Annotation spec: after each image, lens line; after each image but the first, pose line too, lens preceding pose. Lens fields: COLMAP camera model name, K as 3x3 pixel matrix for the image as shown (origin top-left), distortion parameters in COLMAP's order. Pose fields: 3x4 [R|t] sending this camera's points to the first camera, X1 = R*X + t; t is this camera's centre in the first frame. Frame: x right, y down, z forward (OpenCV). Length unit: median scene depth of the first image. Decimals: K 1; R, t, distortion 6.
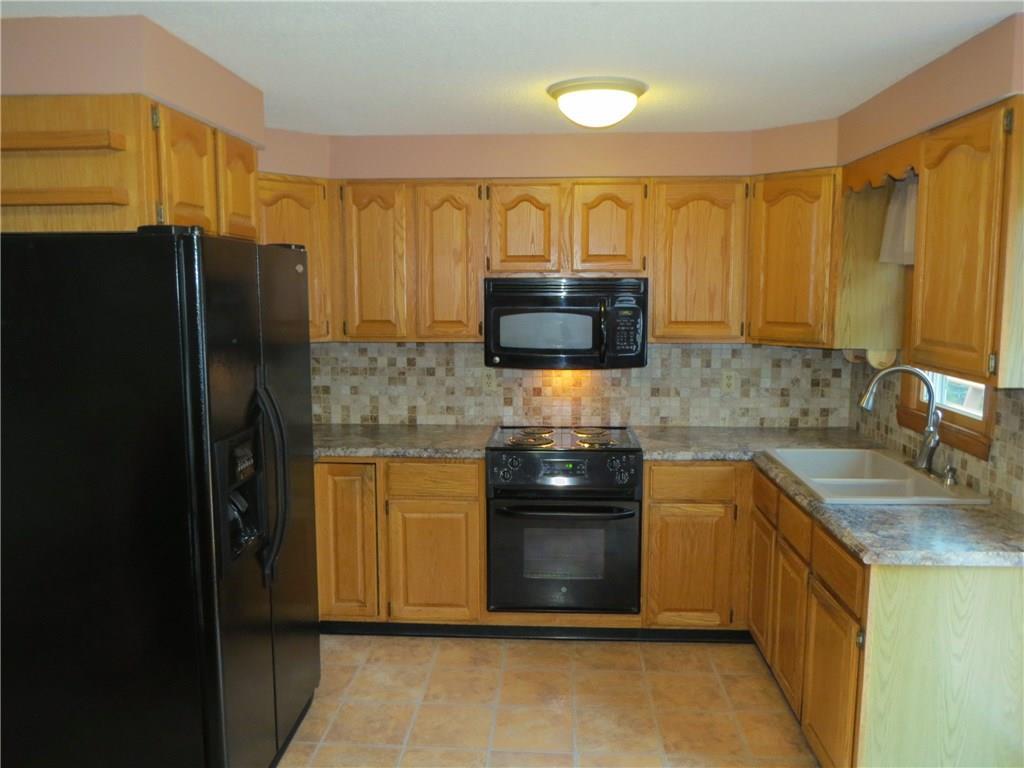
lens RADIAL K [[826.6, 0, 512.0], [0, 826.6, 384.0], [0, 0, 1]] dist [0.042644, 0.000314]
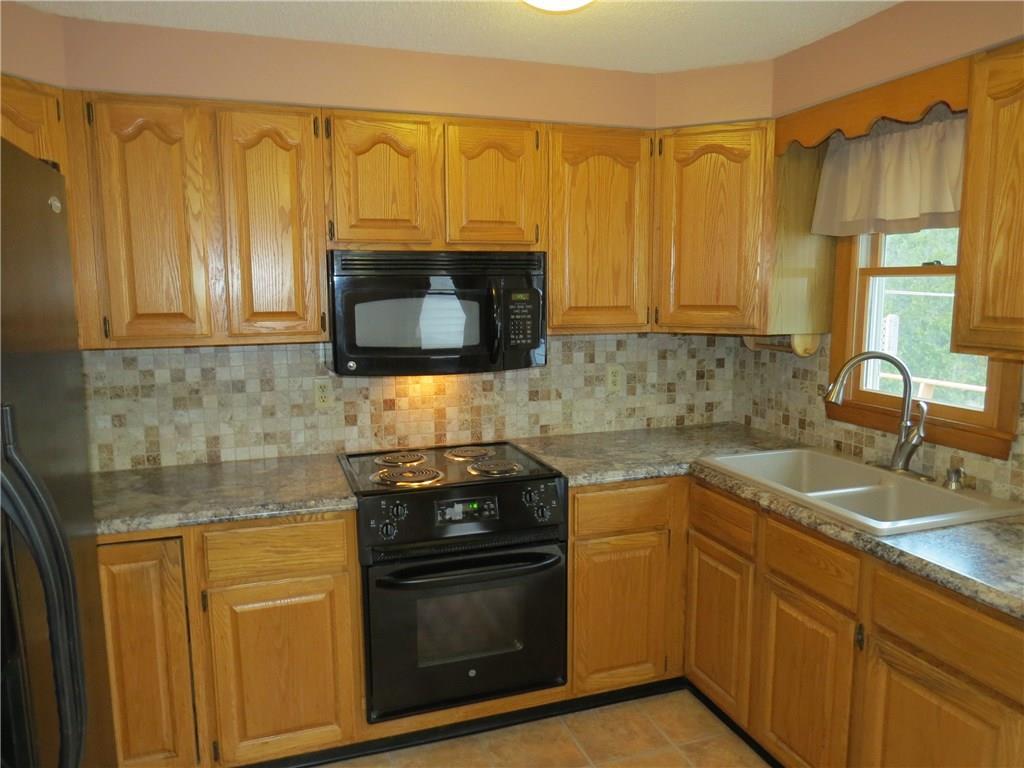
lens RADIAL K [[742.1, 0, 512.0], [0, 742.1, 384.0], [0, 0, 1]] dist [-0.001885, -0.000558]
pose [[0.925705, -0.055400, 0.374166, -0.127295], [0.051955, 0.998463, 0.019294, -0.018087], [-0.374660, 0.001579, 0.927161, 0.347584]]
